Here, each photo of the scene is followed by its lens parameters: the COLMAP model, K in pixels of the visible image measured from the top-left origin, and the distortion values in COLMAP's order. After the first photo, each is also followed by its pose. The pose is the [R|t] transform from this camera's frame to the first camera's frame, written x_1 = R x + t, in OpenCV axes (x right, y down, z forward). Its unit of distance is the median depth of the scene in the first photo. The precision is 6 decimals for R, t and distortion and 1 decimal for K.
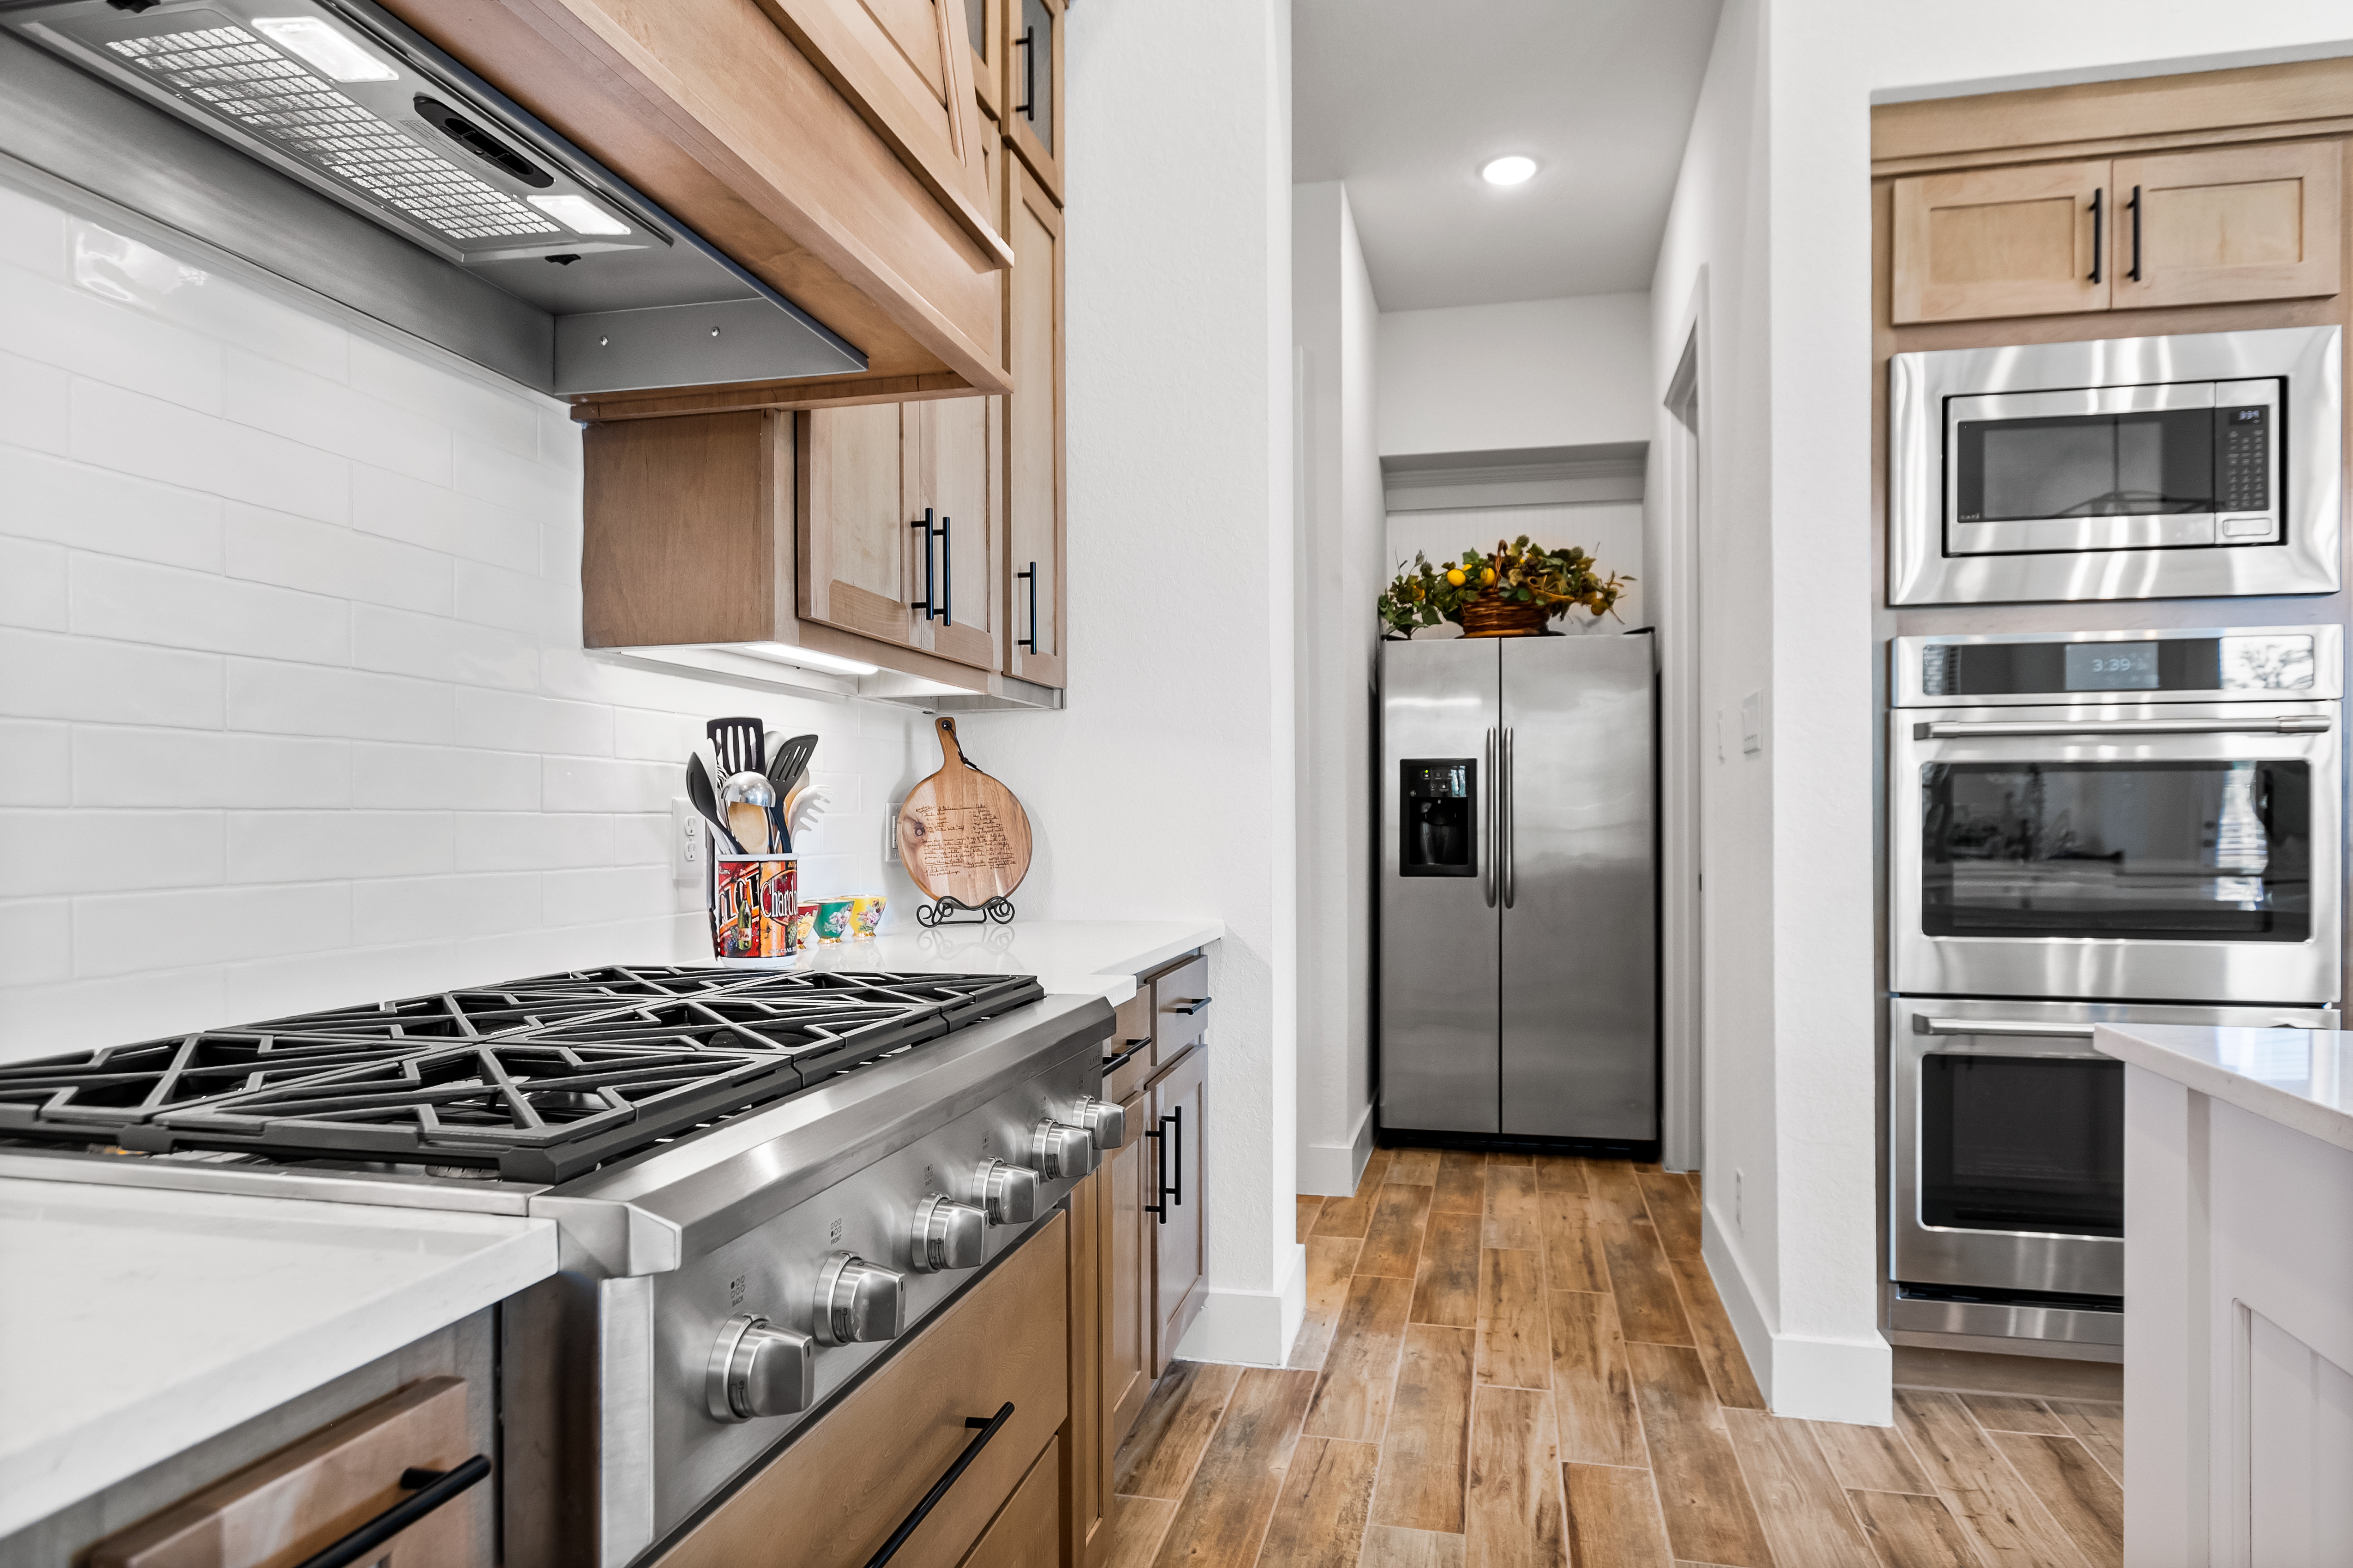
lens RADIAL K [[1390.0, 0, 1178.8], [0, 1390.0, 818.1], [0, 0, 1]] dist [0.001595, 0.000710]
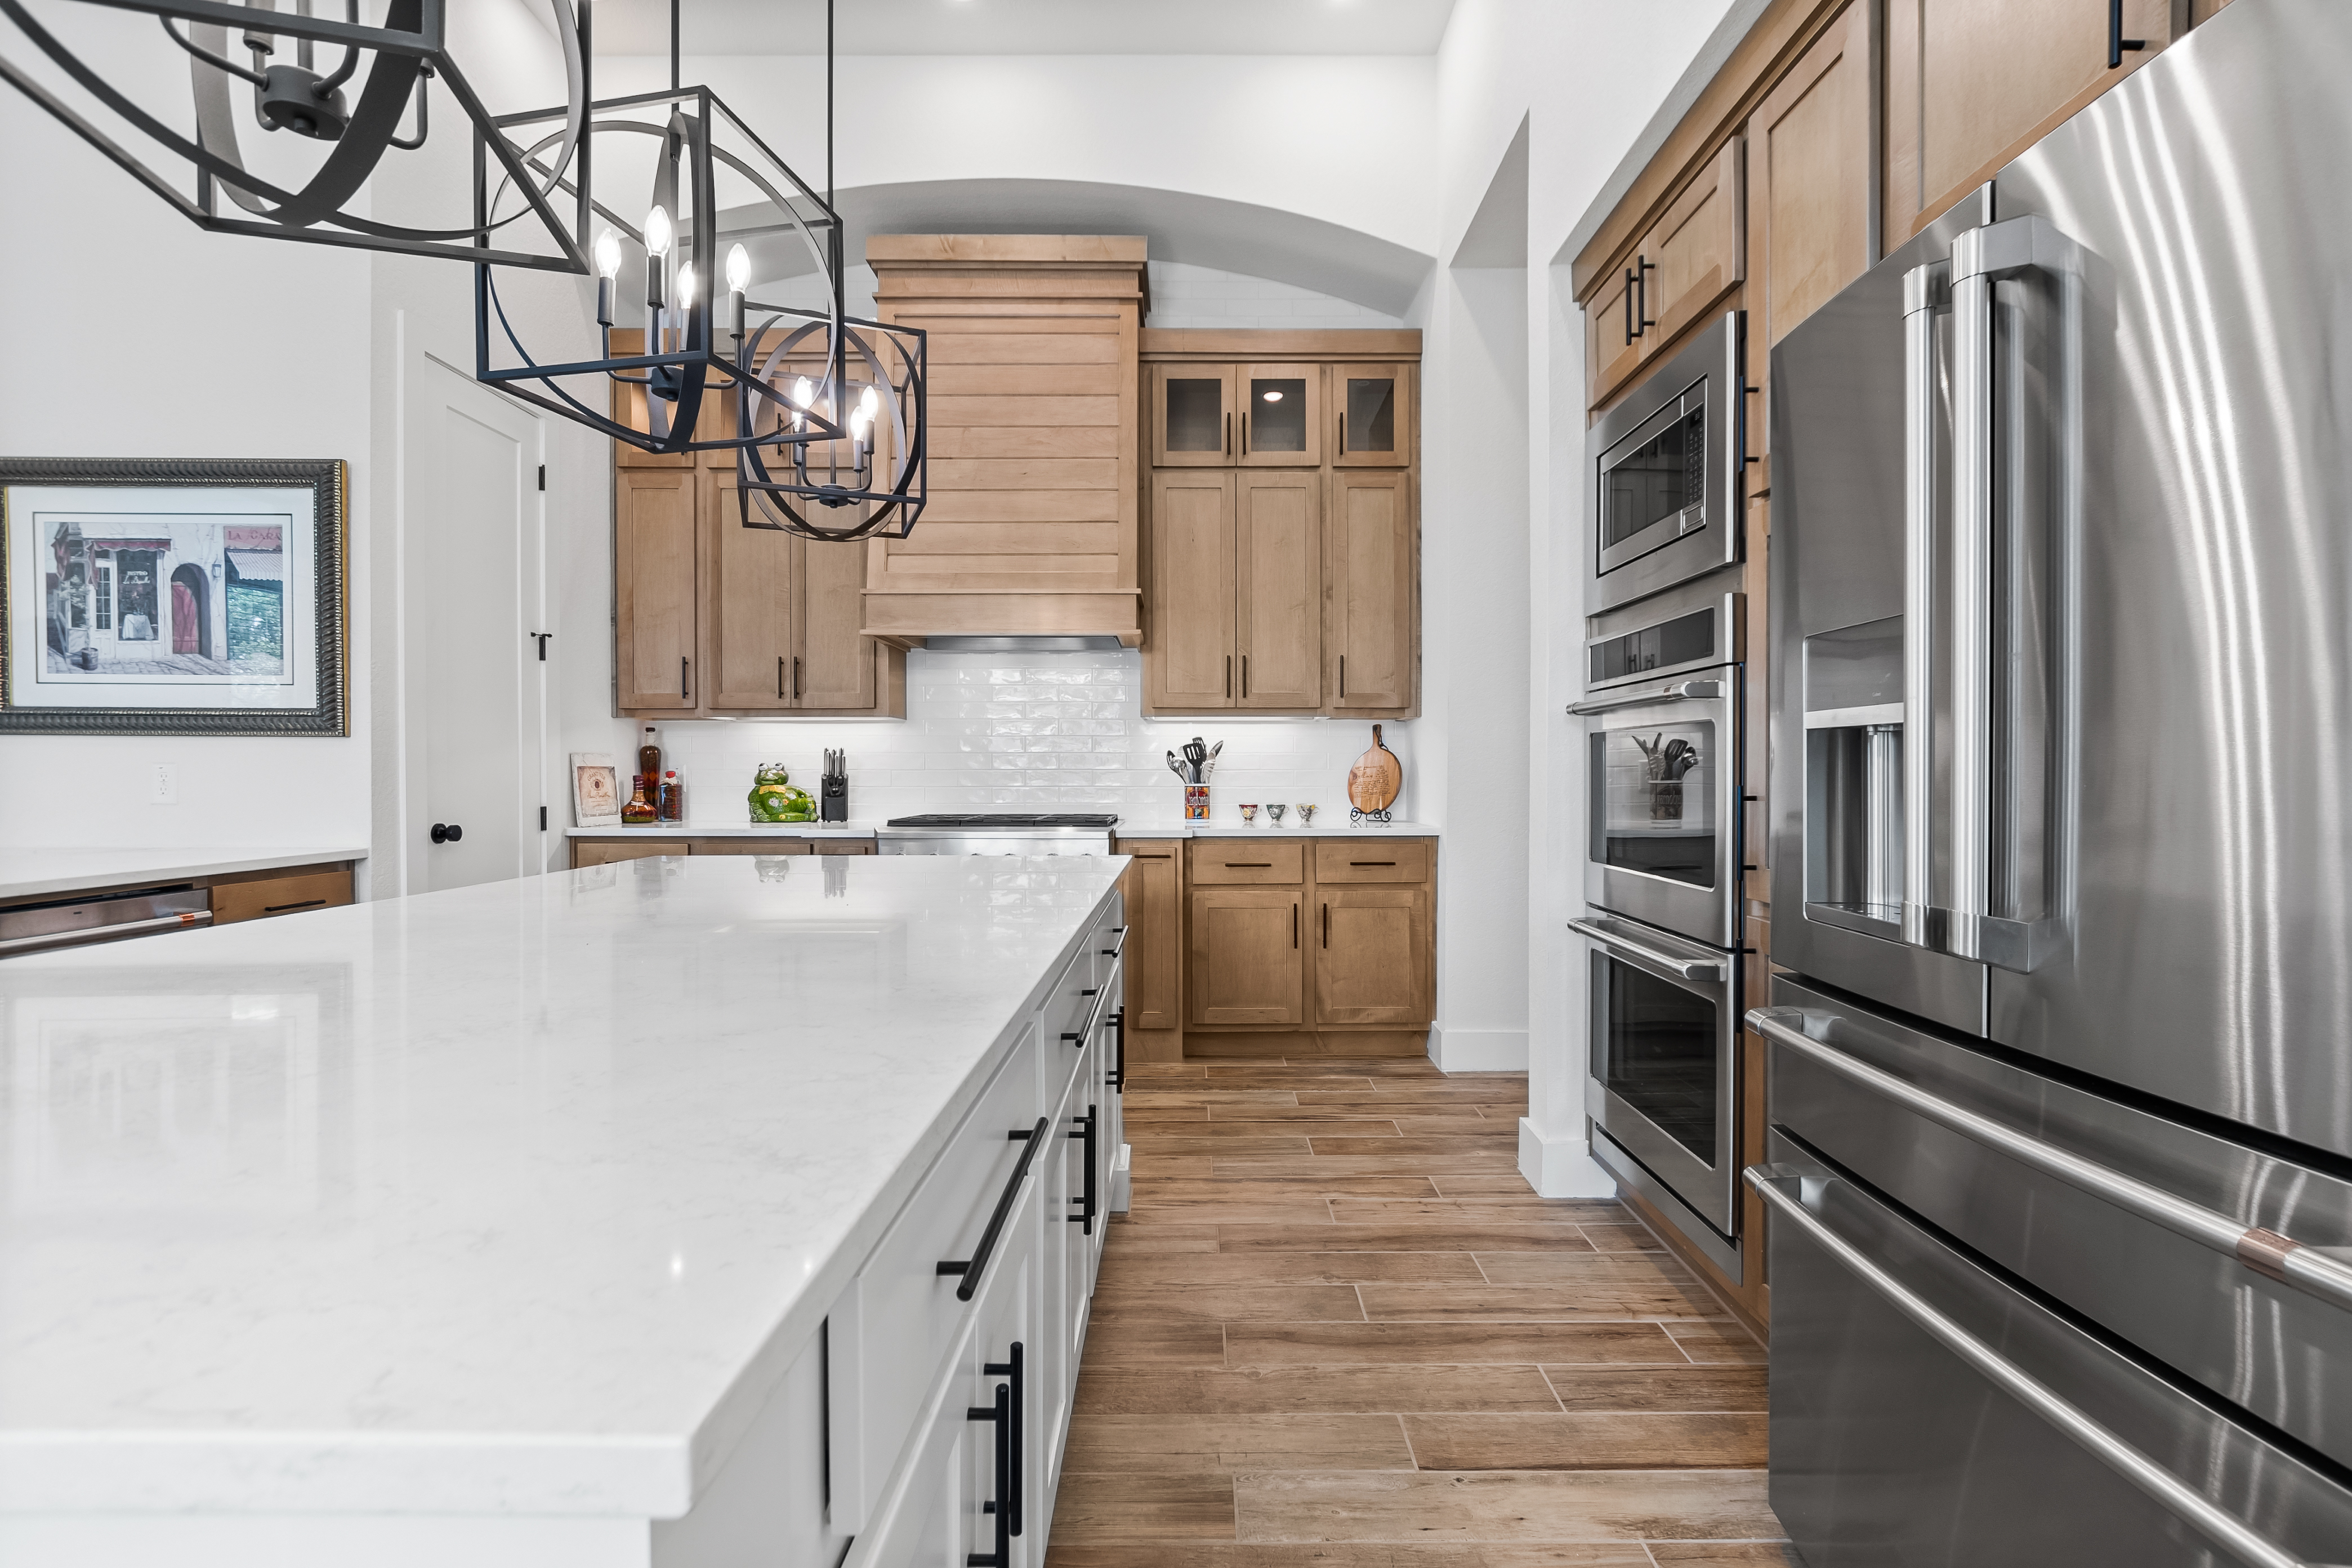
lens RADIAL K [[1060.7, 0, 1209.1], [0, 1060.7, 784.5], [0, 0, 1]] dist [-0.008418, 0.000164]
pose [[0.230759, 0.015255, -0.972891, 1.515679], [-0.004116, 0.999883, 0.014702, -0.004136], [0.973002, 0.000612, 0.230795, 0.418414]]
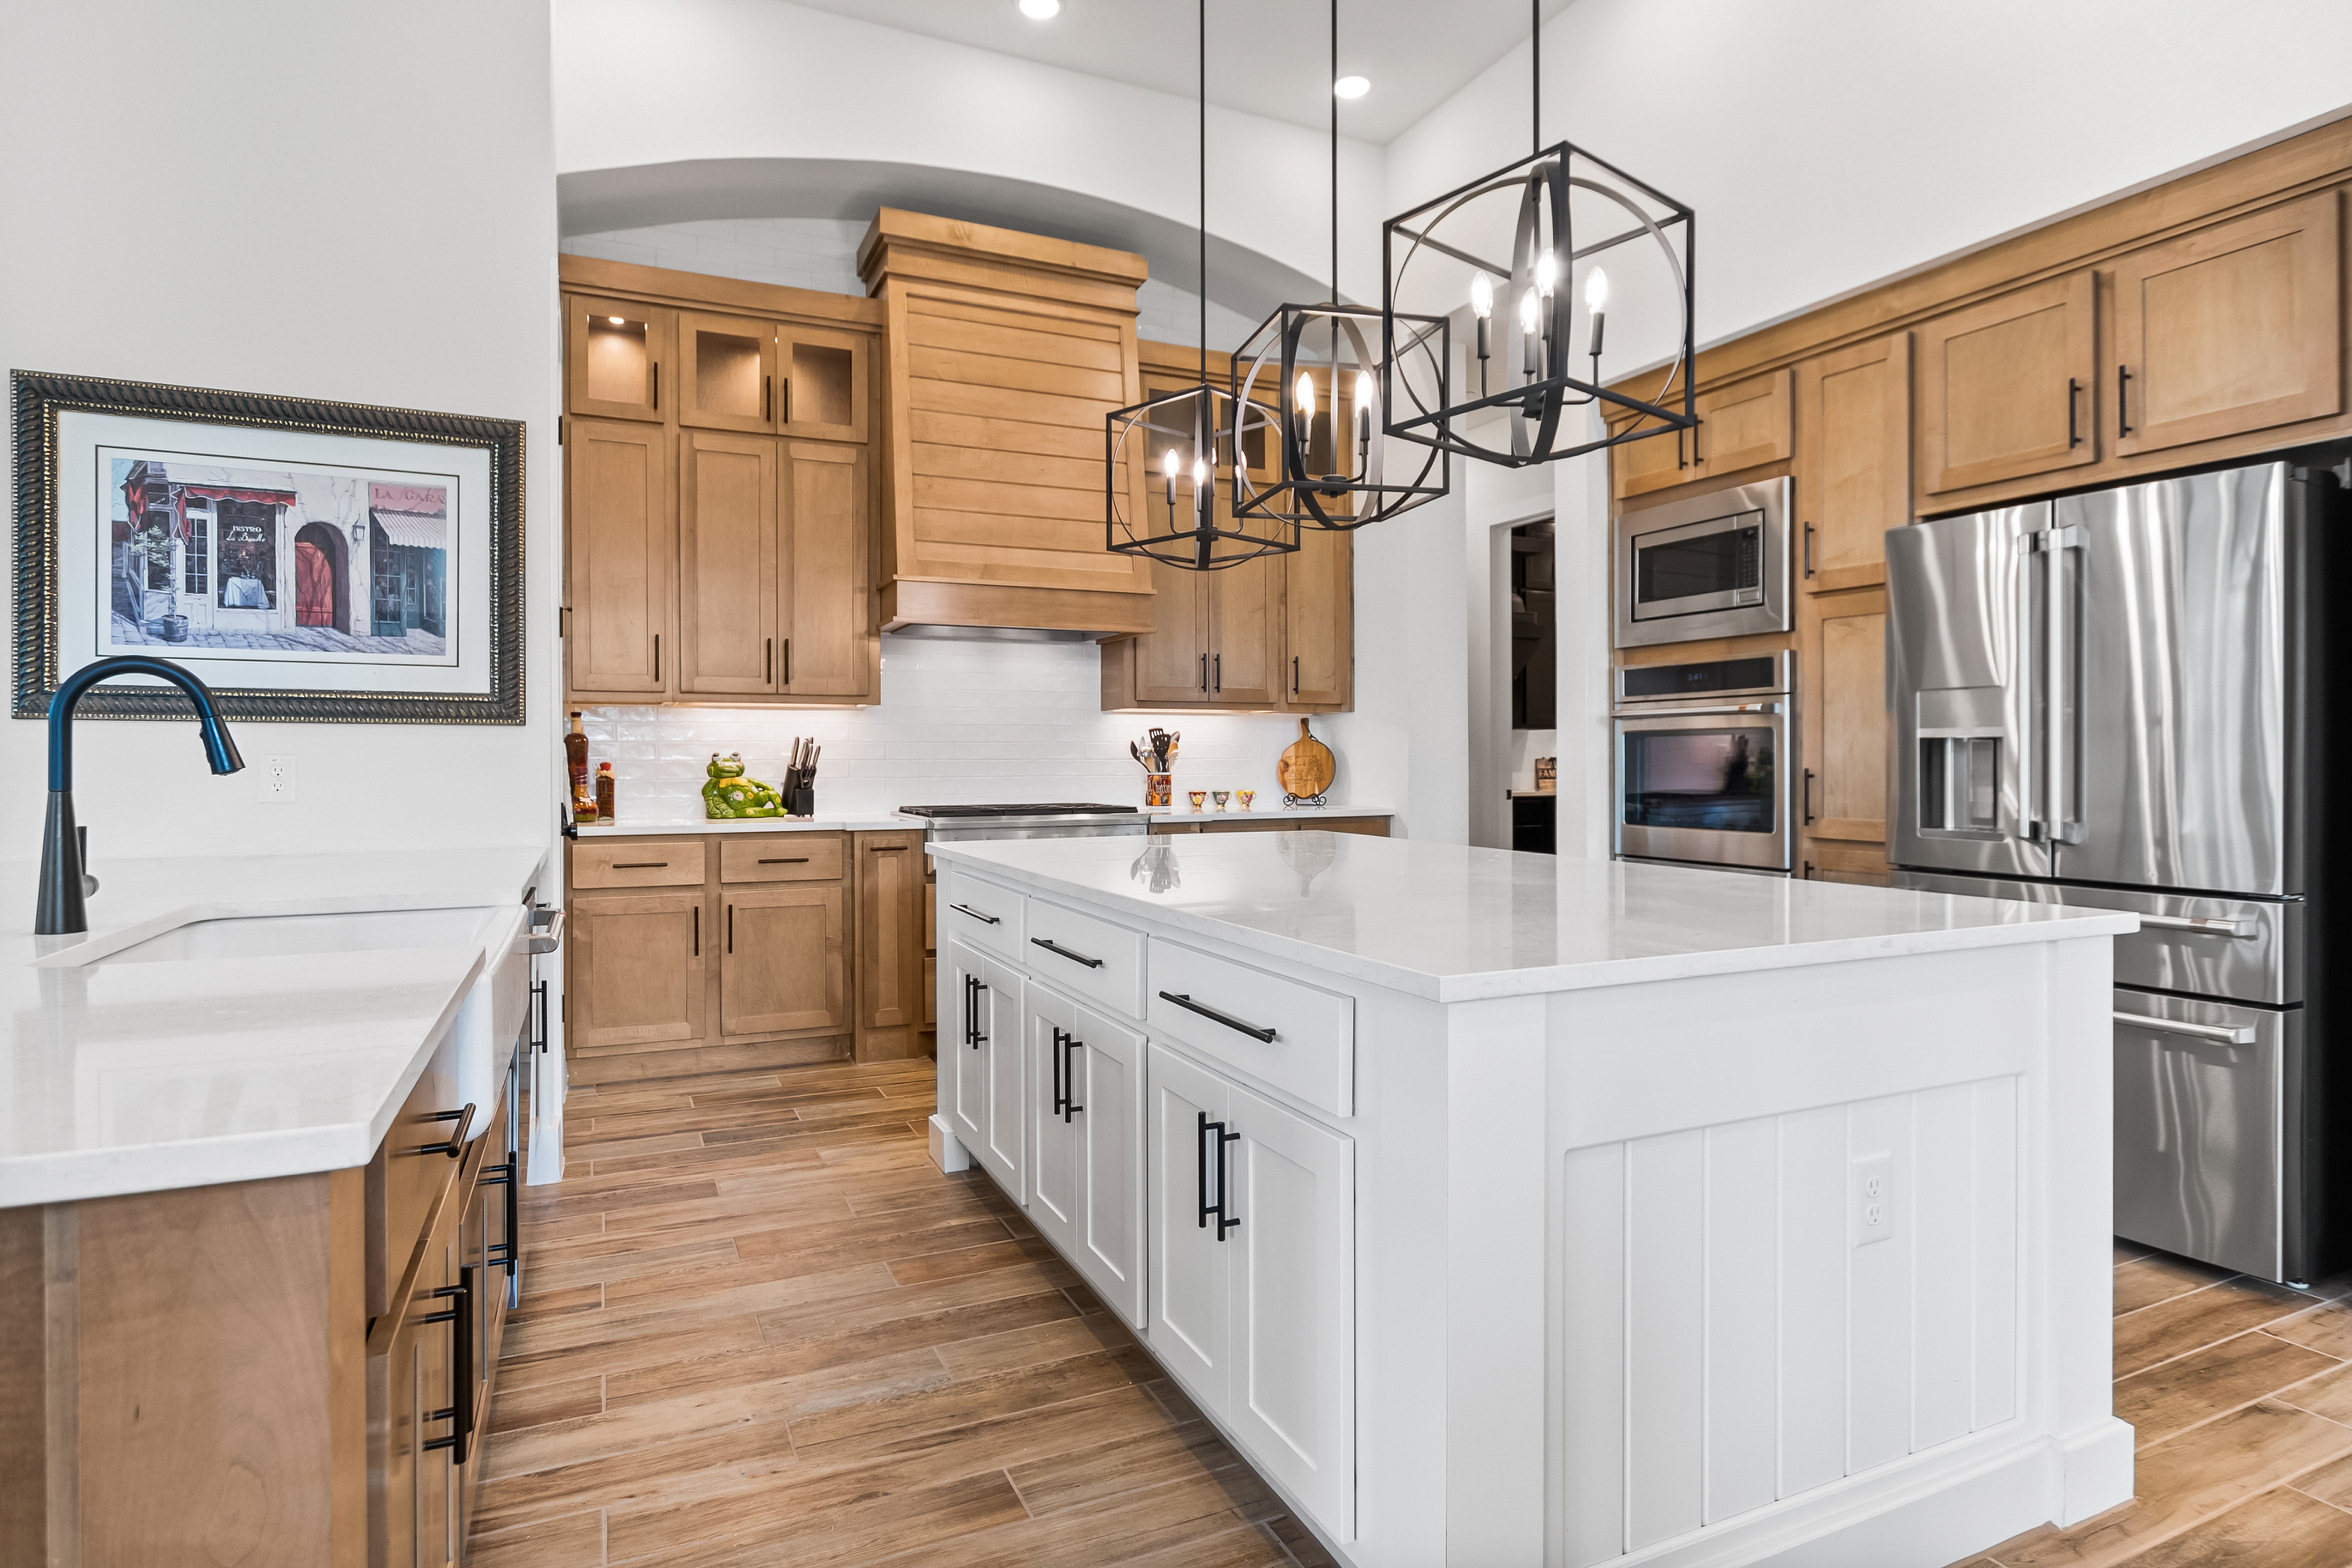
lens RADIAL K [[1273.7, 0, 1239.9], [0, 1273.7, 759.1], [0, 0, 1]] dist [-0.020183, -0.000370]
pose [[0.635398, 0.001535, -0.772183, 1.599671], [-0.002021, 0.999998, 0.000325, -0.003855], [0.772182, 0.001354, 0.635400, -0.512780]]
